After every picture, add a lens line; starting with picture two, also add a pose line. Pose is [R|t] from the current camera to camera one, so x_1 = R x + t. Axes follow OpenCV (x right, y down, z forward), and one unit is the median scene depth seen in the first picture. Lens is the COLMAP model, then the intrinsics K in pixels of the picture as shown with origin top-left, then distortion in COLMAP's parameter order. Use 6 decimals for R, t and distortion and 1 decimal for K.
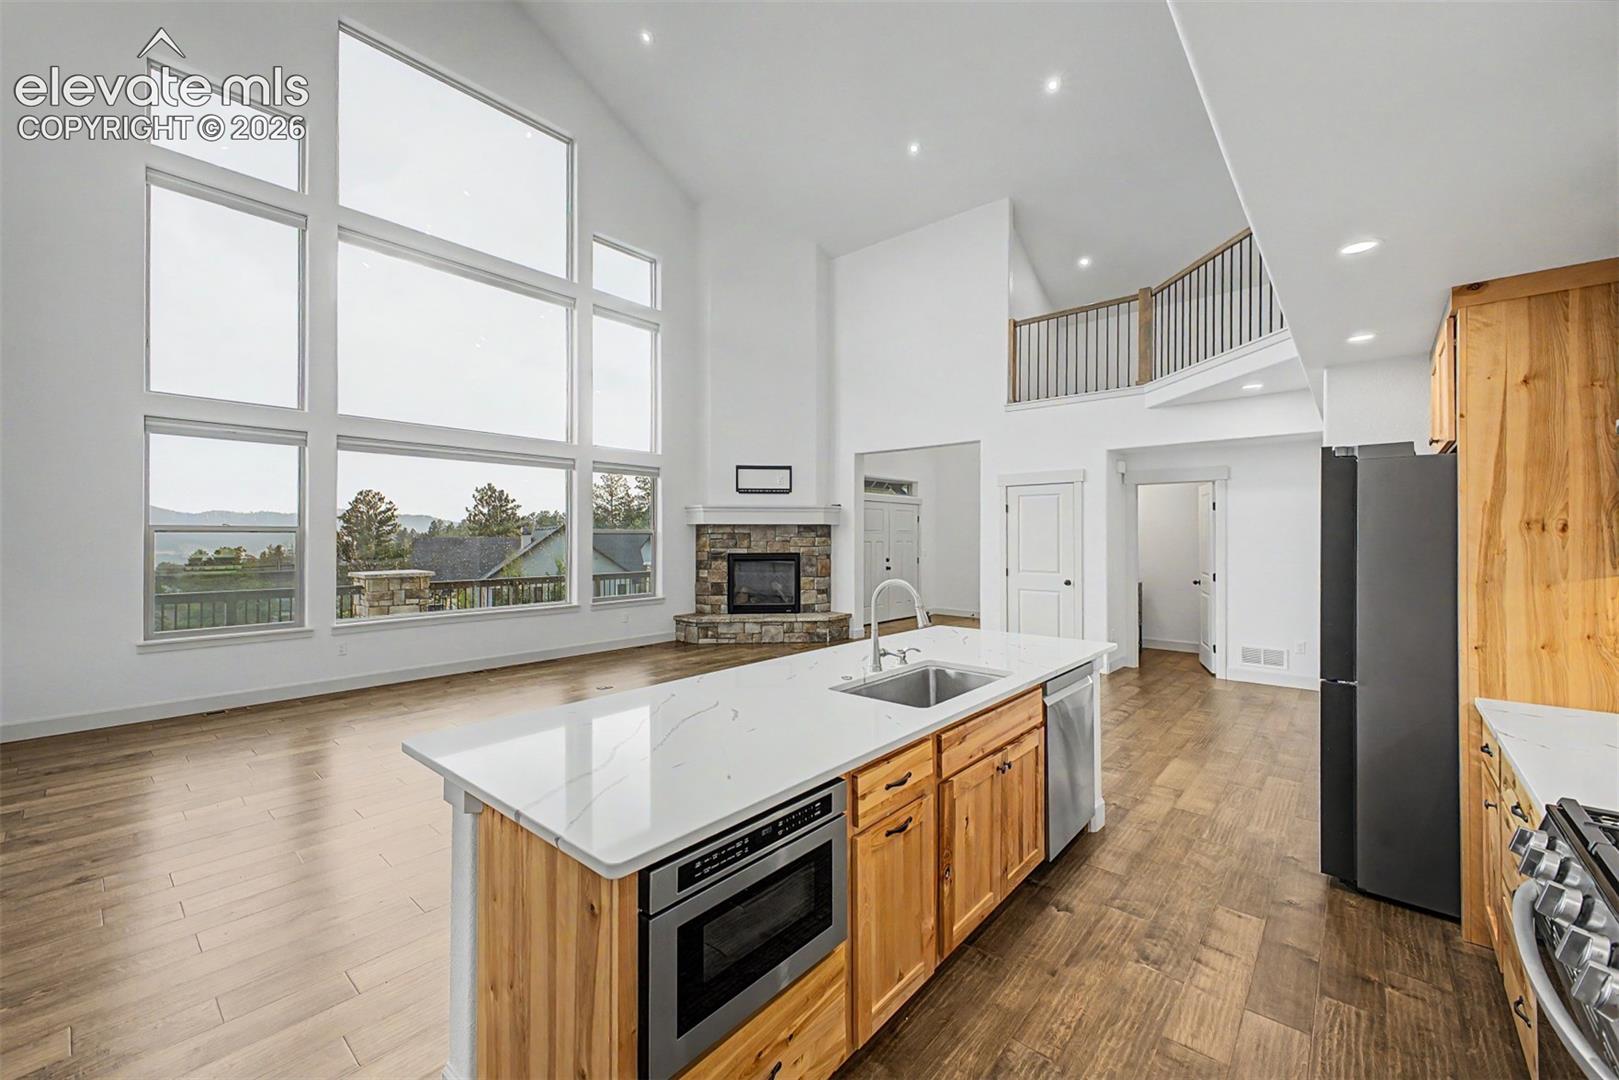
lens RADIAL K [[639.1, 0, 811.1], [0, 639.1, 537.7], [0, 0, 1]] dist [0.013156, -0.003346]
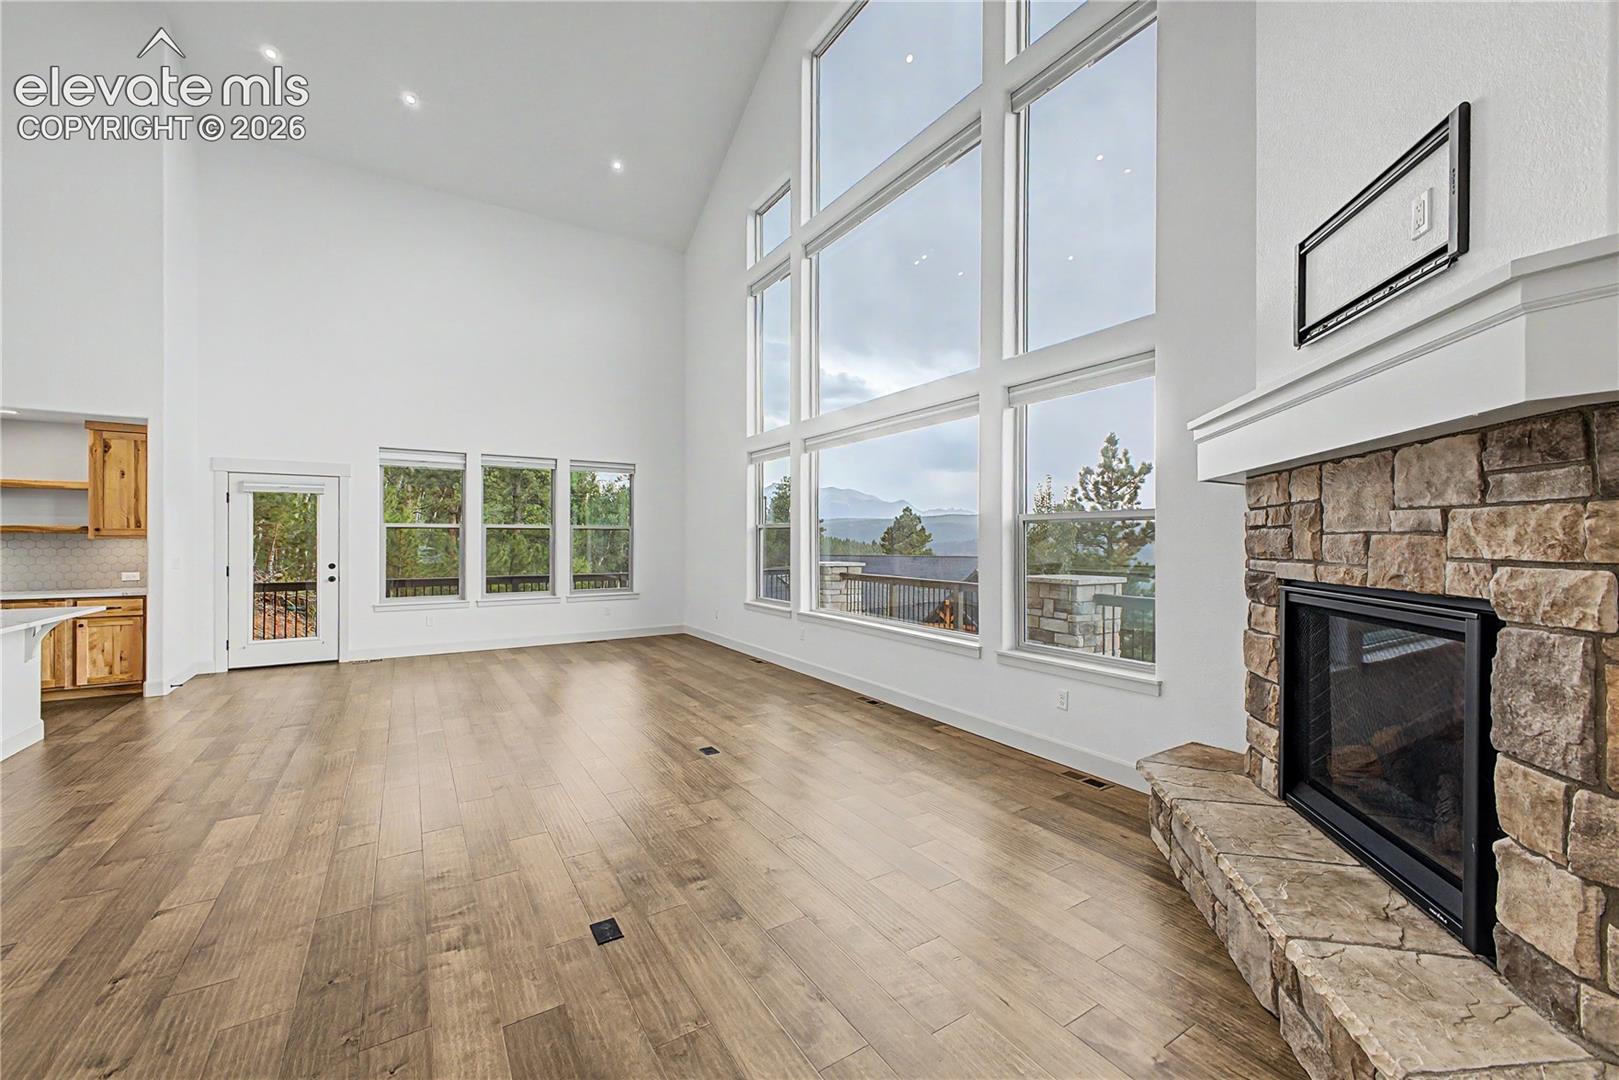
lens RADIAL K [[639.1, 0, 805.6], [0, 639.1, 538.8], [0, 0, 1]] dist [0.013156, -0.003346]
pose [[-0.291163, -0.004176, -0.956664, 0.198649], [-0.004700, 0.999985, -0.002934, 0.009130], [0.956662, 0.003642, -0.291178, 0.894399]]
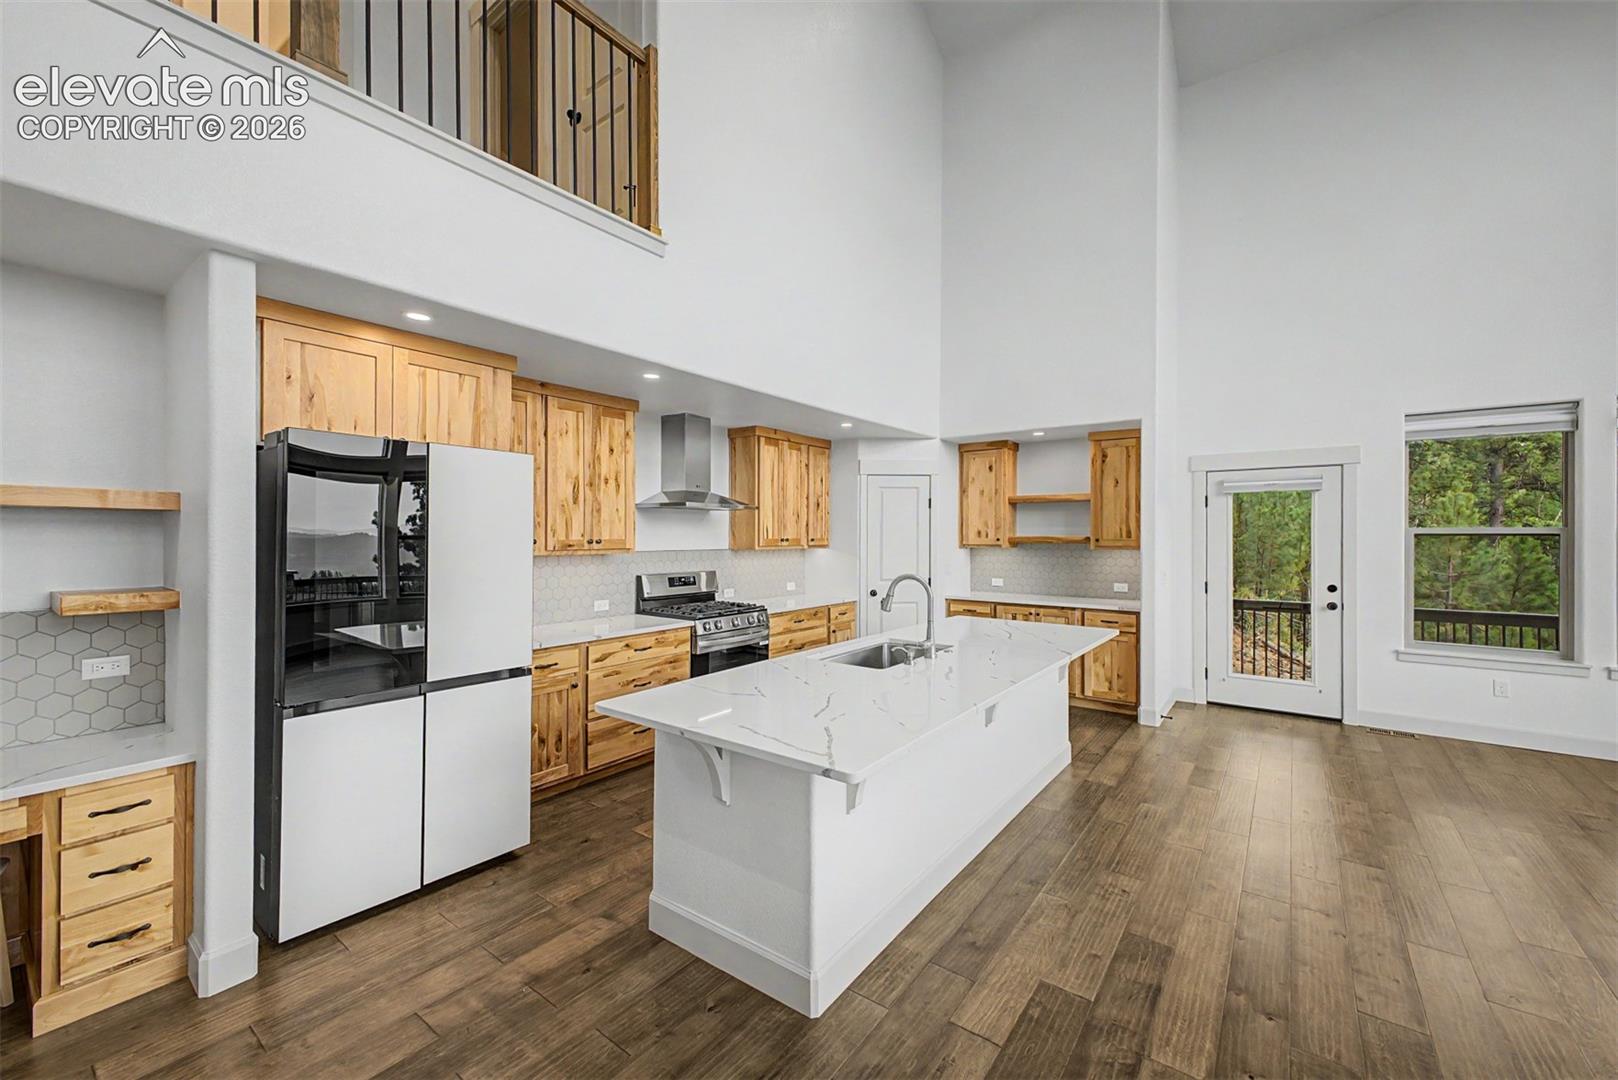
lens RADIAL K [[638.8, 0, 815.6], [0, 638.8, 534.7], [0, 0, 1]] dist [0.013156, -0.003346]
pose [[-0.996807, -0.005048, -0.079688, 0.121236], [-0.005092, 0.999987, 0.000351, -0.002548], [0.079685, 0.000756, -0.996820, 0.652687]]
